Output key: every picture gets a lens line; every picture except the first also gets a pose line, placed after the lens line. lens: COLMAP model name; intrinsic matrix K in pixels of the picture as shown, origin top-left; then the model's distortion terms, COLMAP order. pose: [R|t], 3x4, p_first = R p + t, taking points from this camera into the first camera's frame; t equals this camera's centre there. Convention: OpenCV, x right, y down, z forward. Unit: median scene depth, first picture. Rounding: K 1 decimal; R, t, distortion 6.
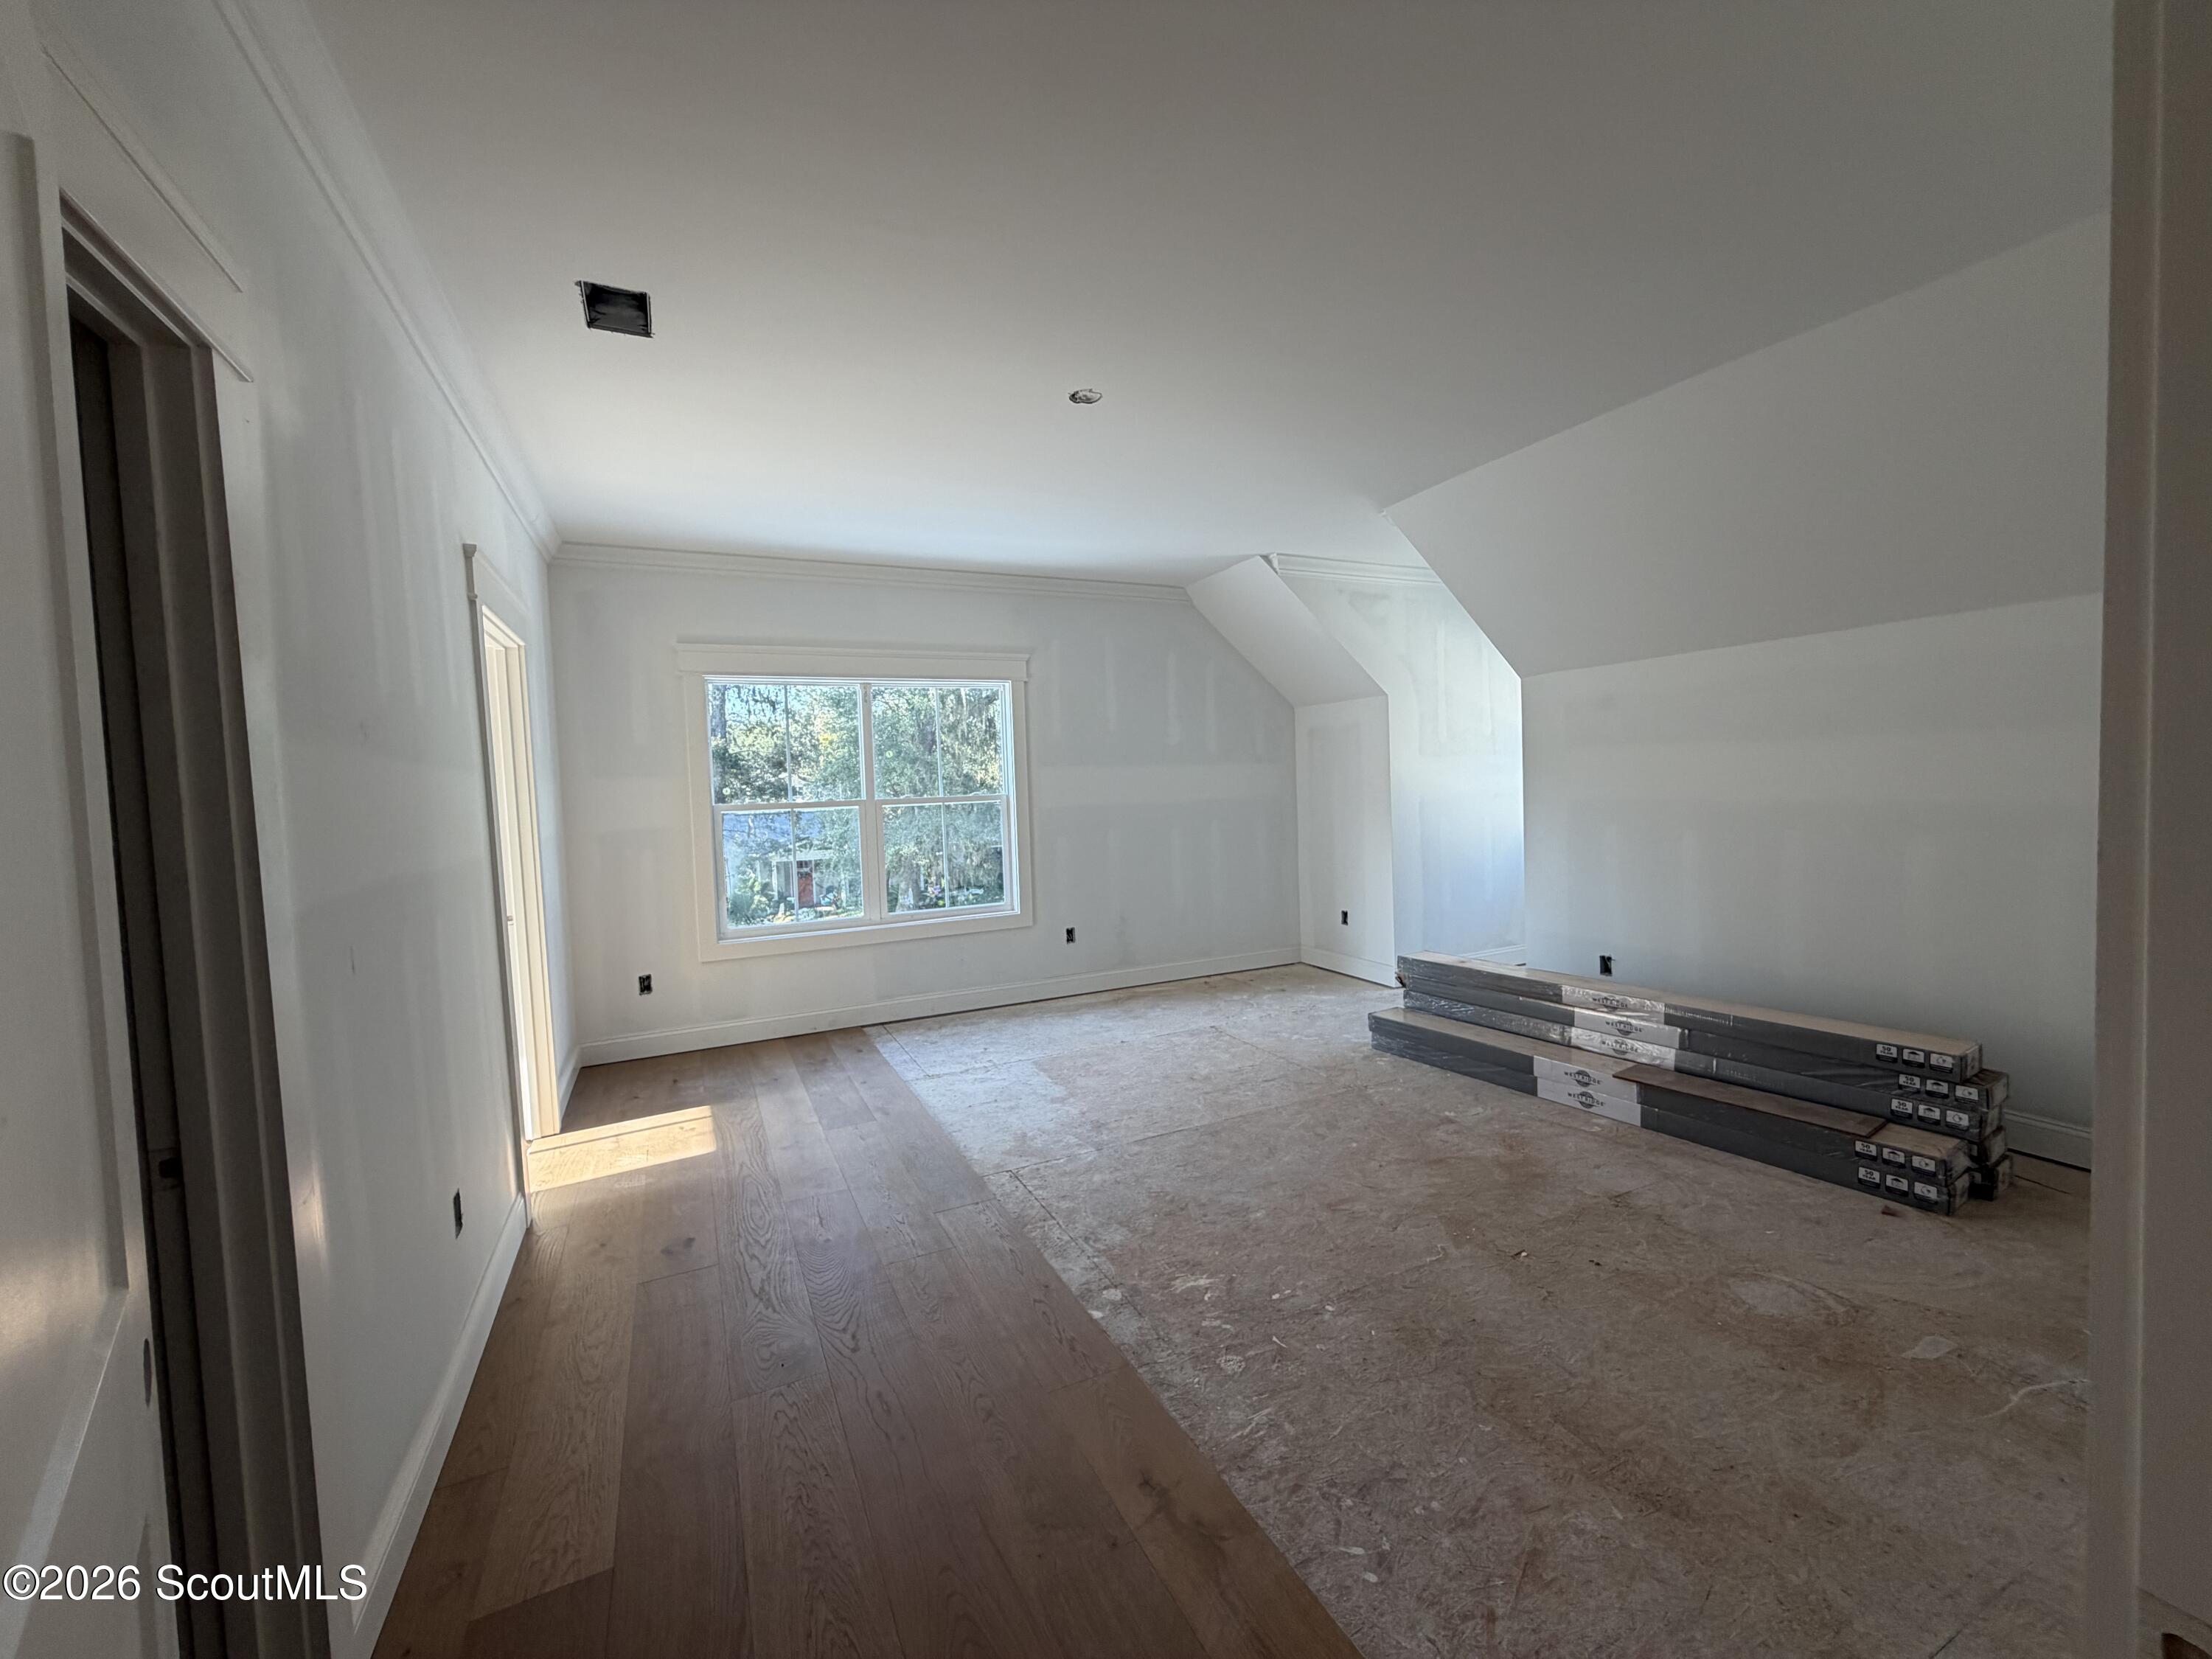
lens RADIAL K [[883.6, 0, 1098.1], [0, 883.6, 836.7], [0, 0, 1]] dist [-0.001318, 0.000490]
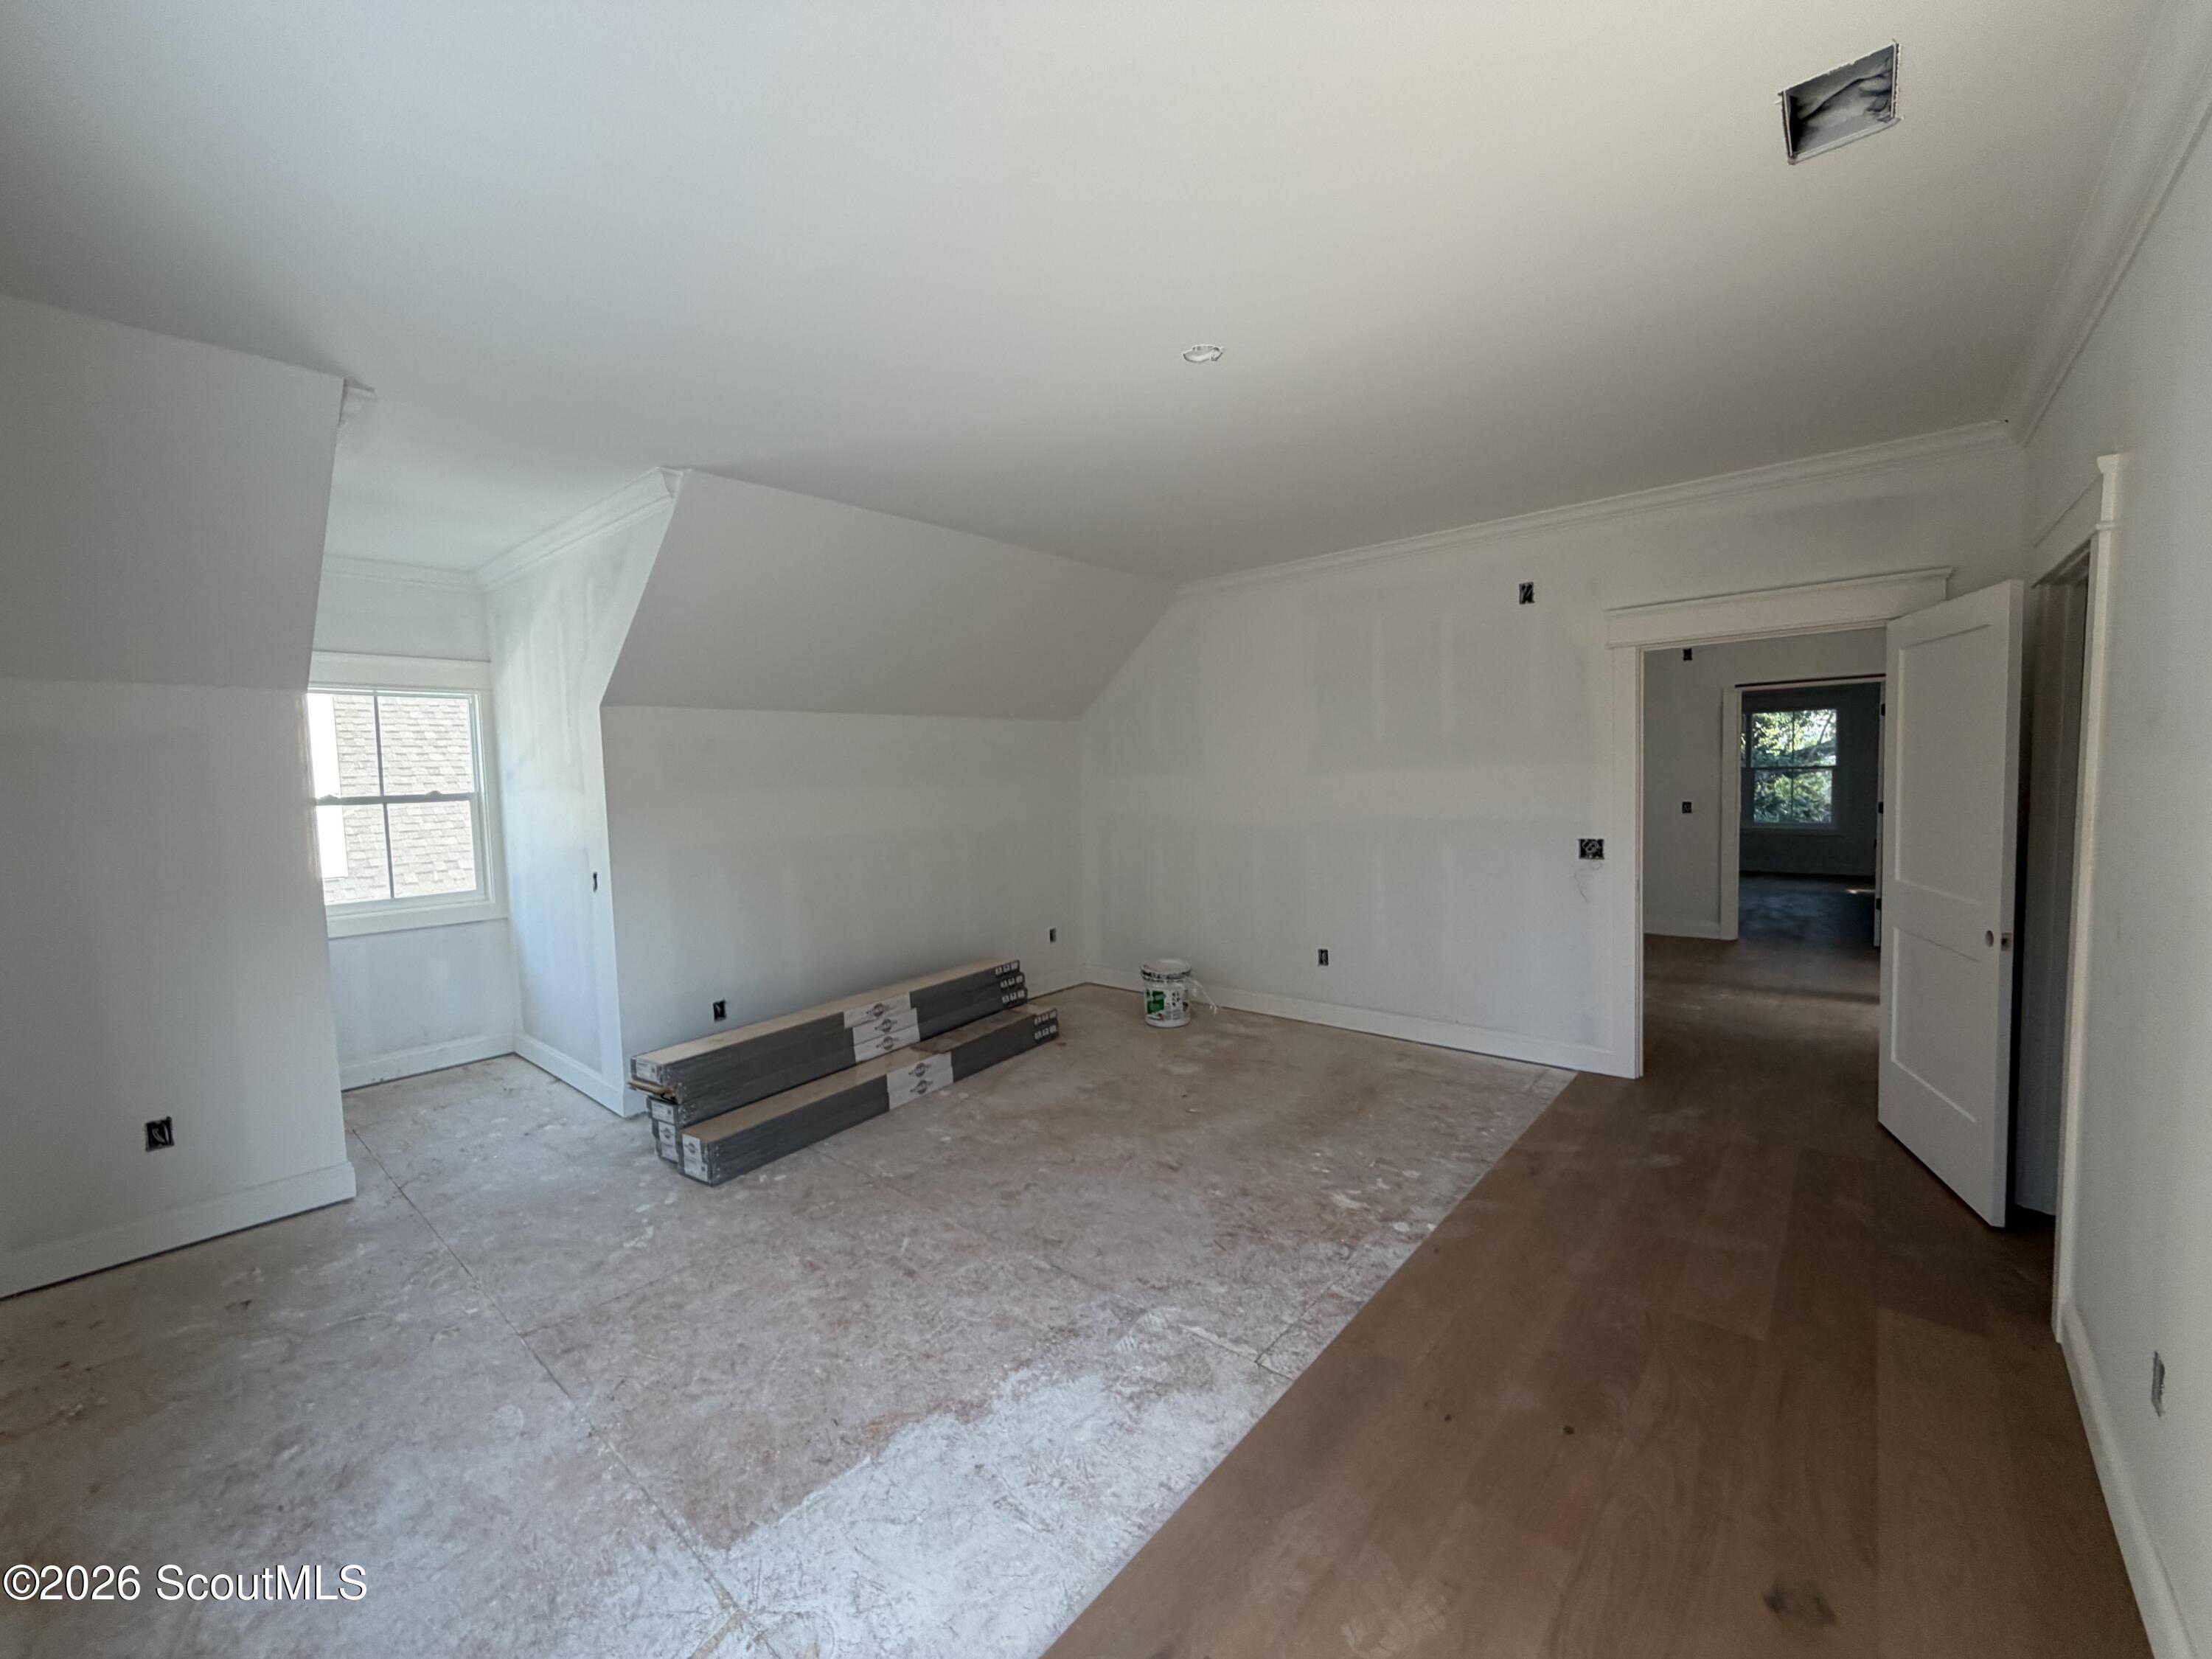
lens RADIAL K [[883.6, 0, 1100.4], [0, 883.6, 837.8], [0, 0, 1]] dist [-0.001318, 0.000490]
pose [[-0.393900, -0.021146, 0.918910, -0.670992], [0.097920, 0.993081, 0.064827, -0.093642], [-0.913922, 0.115515, -0.389104, 1.301069]]
